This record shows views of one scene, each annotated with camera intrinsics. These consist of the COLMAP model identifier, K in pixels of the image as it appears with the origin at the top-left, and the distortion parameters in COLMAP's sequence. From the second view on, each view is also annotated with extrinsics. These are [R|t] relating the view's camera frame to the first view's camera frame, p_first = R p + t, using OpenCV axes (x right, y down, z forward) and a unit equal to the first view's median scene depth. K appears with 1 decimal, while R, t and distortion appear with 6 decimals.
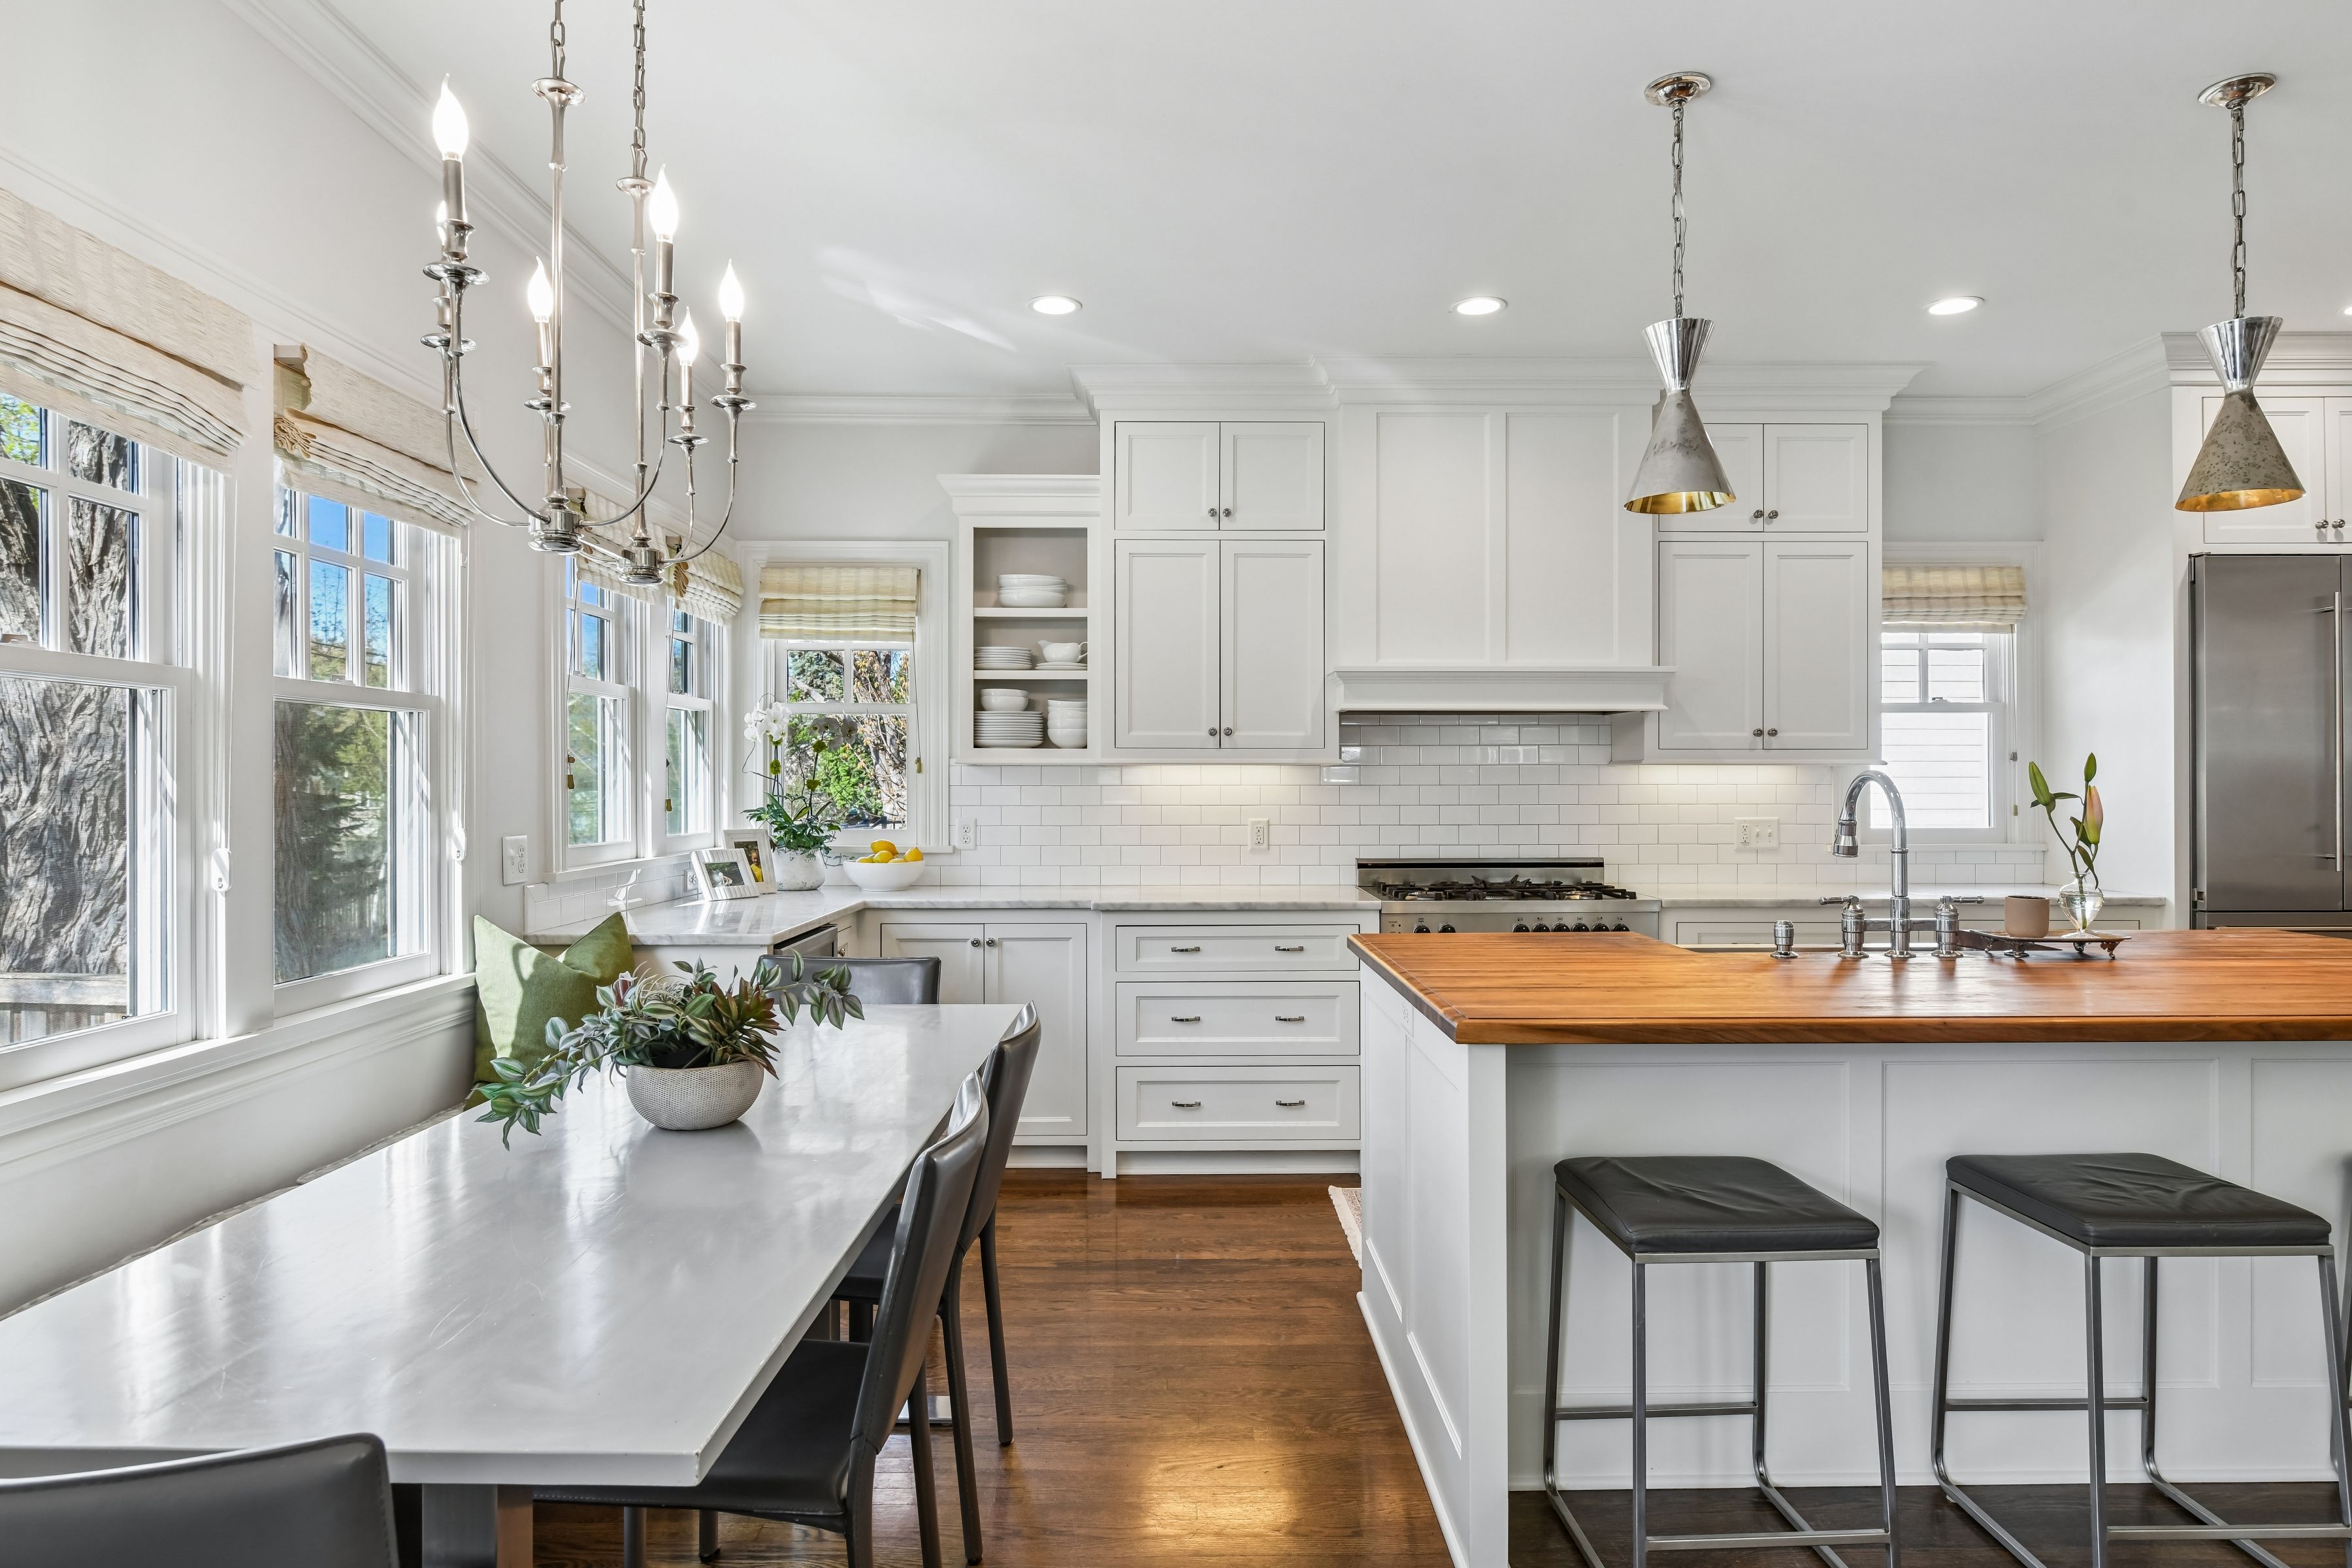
lens RADIAL K [[1370.7, 0, 1177.5], [0, 1370.7, 777.9], [0, 0, 1]] dist [-0.003808, 0.000235]
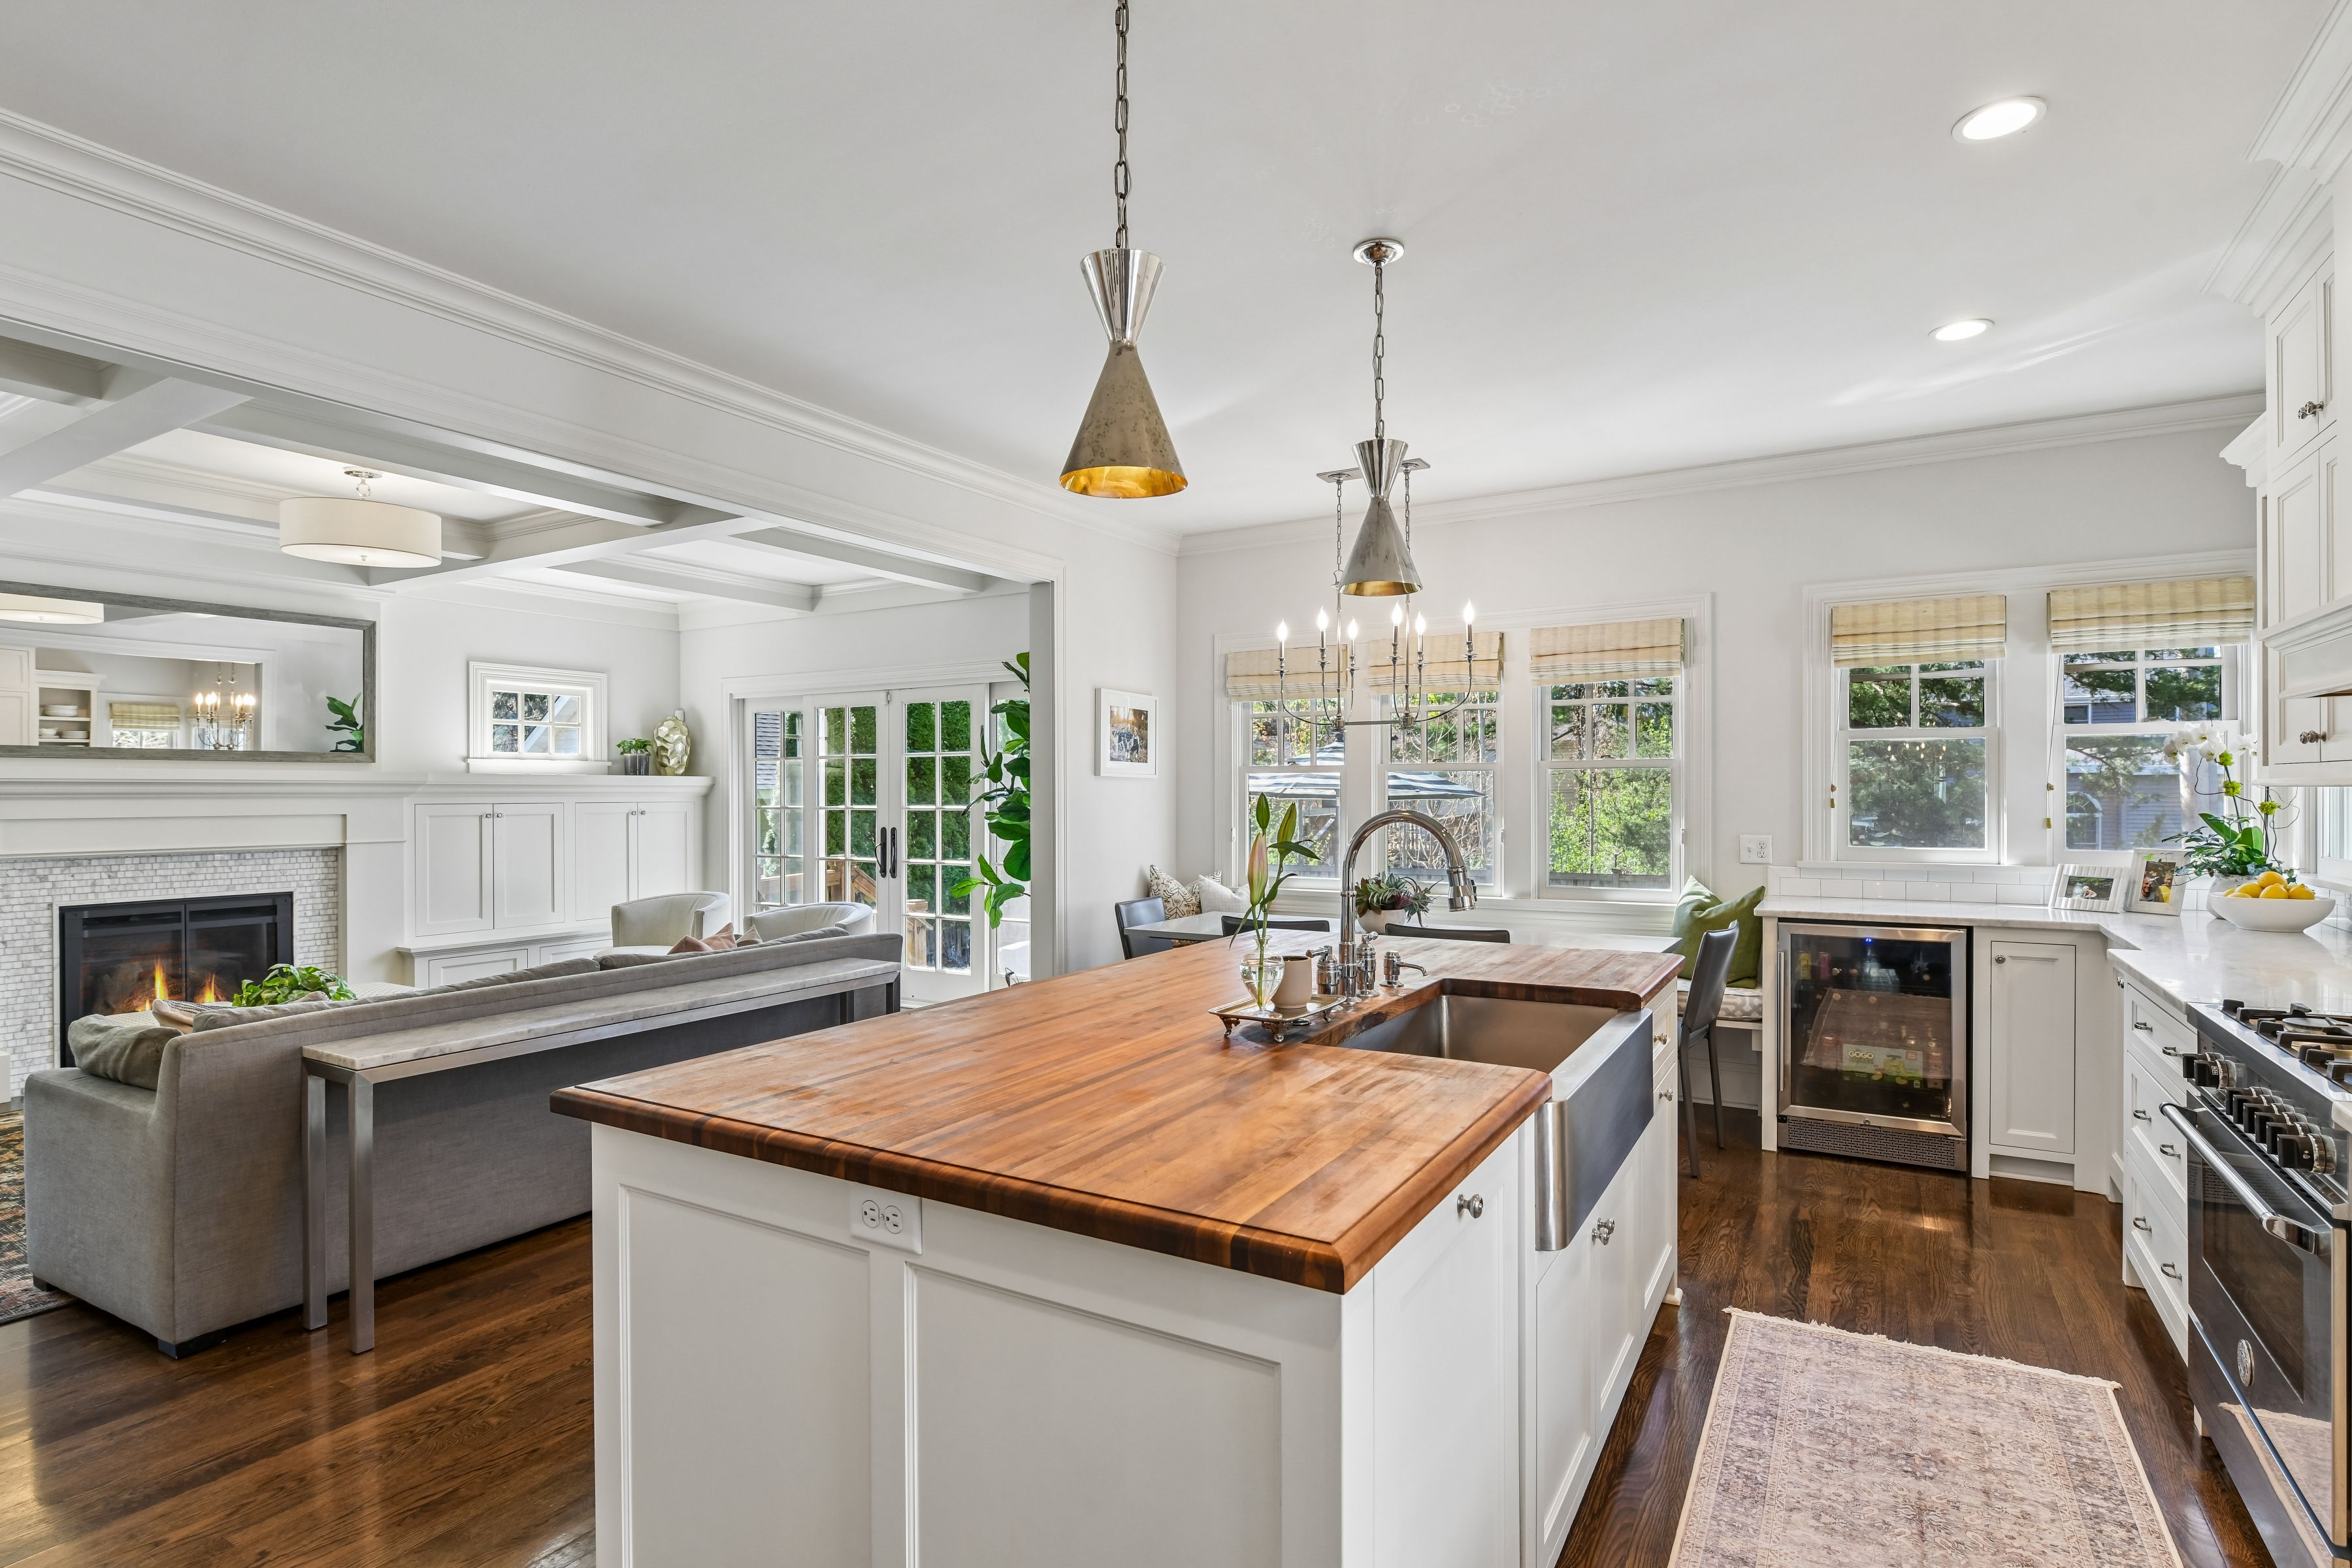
lens RADIAL K [[1162.8, 0, 1190.0], [0, 1162.8, 800.0], [0, 0, 1]] dist [-0.005183, -0.003557]
pose [[-0.512247, 0.009350, -0.858788, 0.816402], [0.008651, 0.999946, 0.005727, -0.011463], [0.858795, -0.004496, -0.512300, 0.839707]]
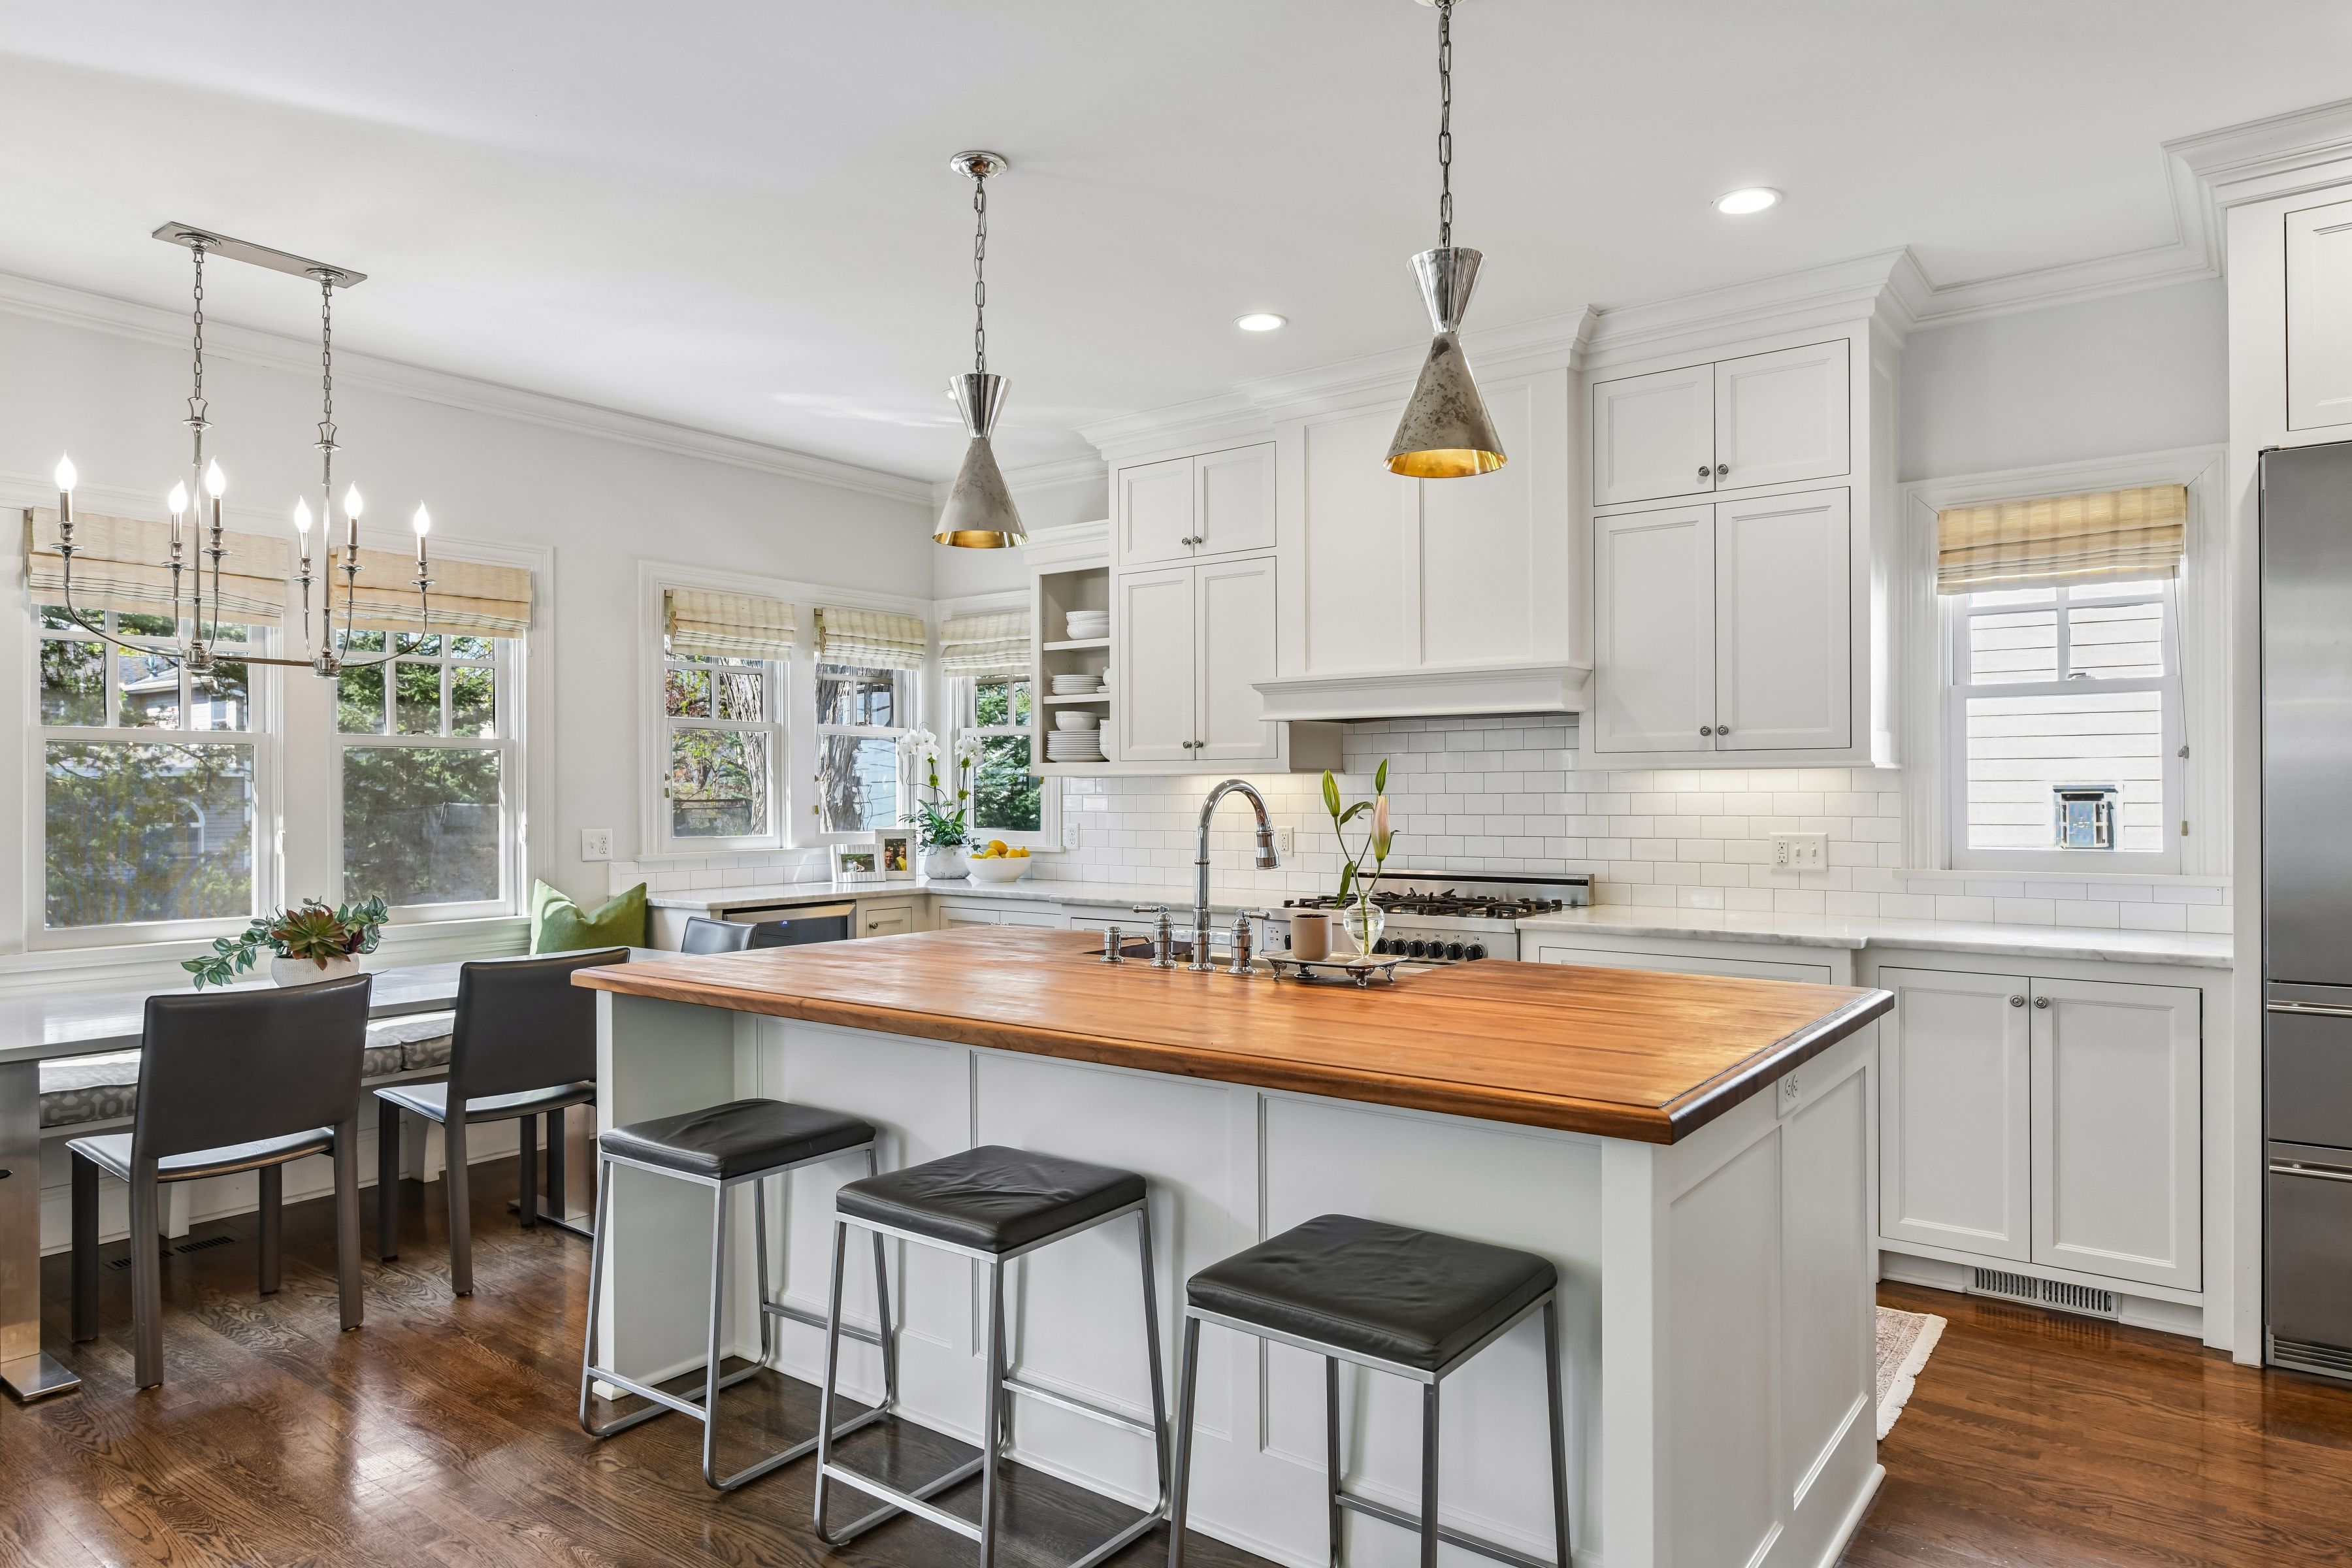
lens RADIAL K [[1416.4, 0, 1177.5], [0, 1416.4, 790.2], [0, 0, 1]] dist [-0.002054, -0.001763]
pose [[0.792434, -0.003028, -0.609950, 0.717086], [0.005435, 0.999983, 0.002097, -0.000267], [0.609934, -0.004977, 0.792437, 0.115709]]
